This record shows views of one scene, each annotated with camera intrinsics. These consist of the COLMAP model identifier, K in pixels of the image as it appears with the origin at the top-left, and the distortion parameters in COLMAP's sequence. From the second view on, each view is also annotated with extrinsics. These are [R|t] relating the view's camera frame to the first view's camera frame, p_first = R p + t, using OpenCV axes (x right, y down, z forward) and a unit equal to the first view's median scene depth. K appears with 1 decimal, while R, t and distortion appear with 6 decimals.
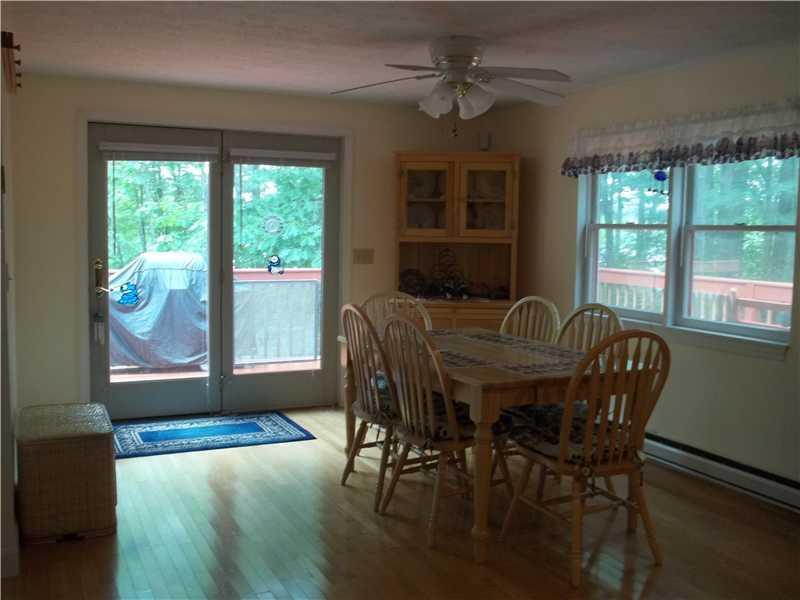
lens RADIAL K [[793.8, 0, 400.0], [0, 793.8, 300.0], [0, 0, 1]] dist [-0.068115, 0.006257]
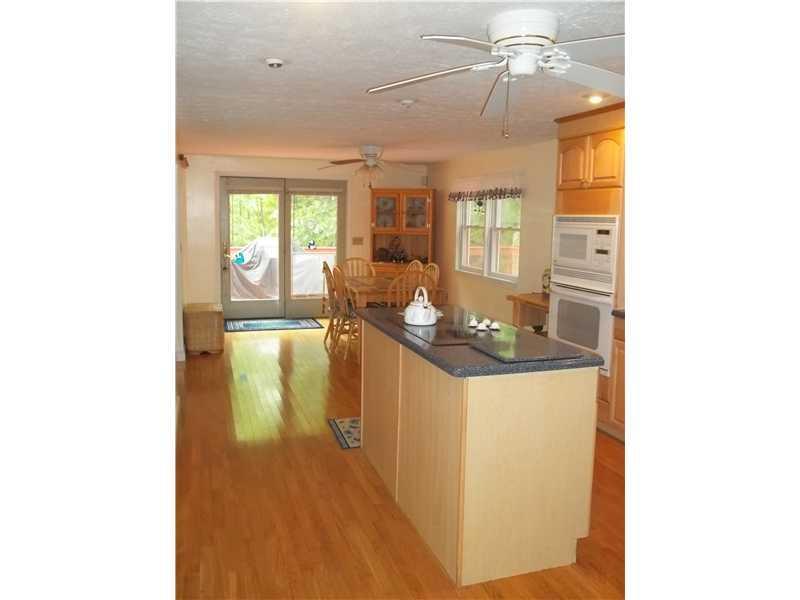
lens RADIAL K [[591.4, 0, 411.8], [0, 591.4, 296.4], [0, 0, 1]] dist [-0.066116, 0.002636]
pose [[0.994363, 0.016782, -0.104696, 0.271996], [-0.012550, 0.999083, 0.040946, 0.023058], [0.105287, -0.039401, 0.993661, -0.500958]]
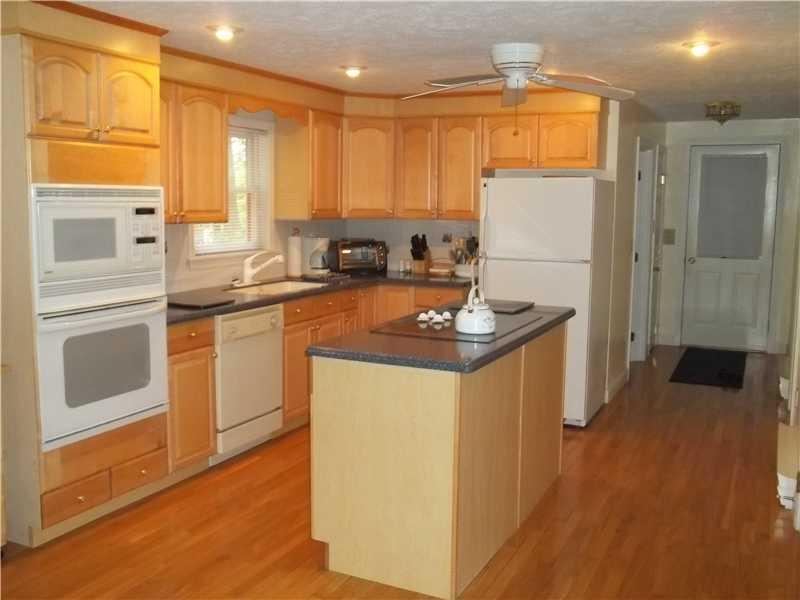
lens RADIAL K [[793.8, 0, 400.0], [0, 793.8, 300.0], [0, 0, 1]] dist [-0.068115, 0.006257]
pose [[-0.616377, -0.122591, 0.777850, -0.407494], [0.047511, 0.980218, 0.192133, -0.109264], [-0.786016, 0.155383, -0.598360, 0.856395]]
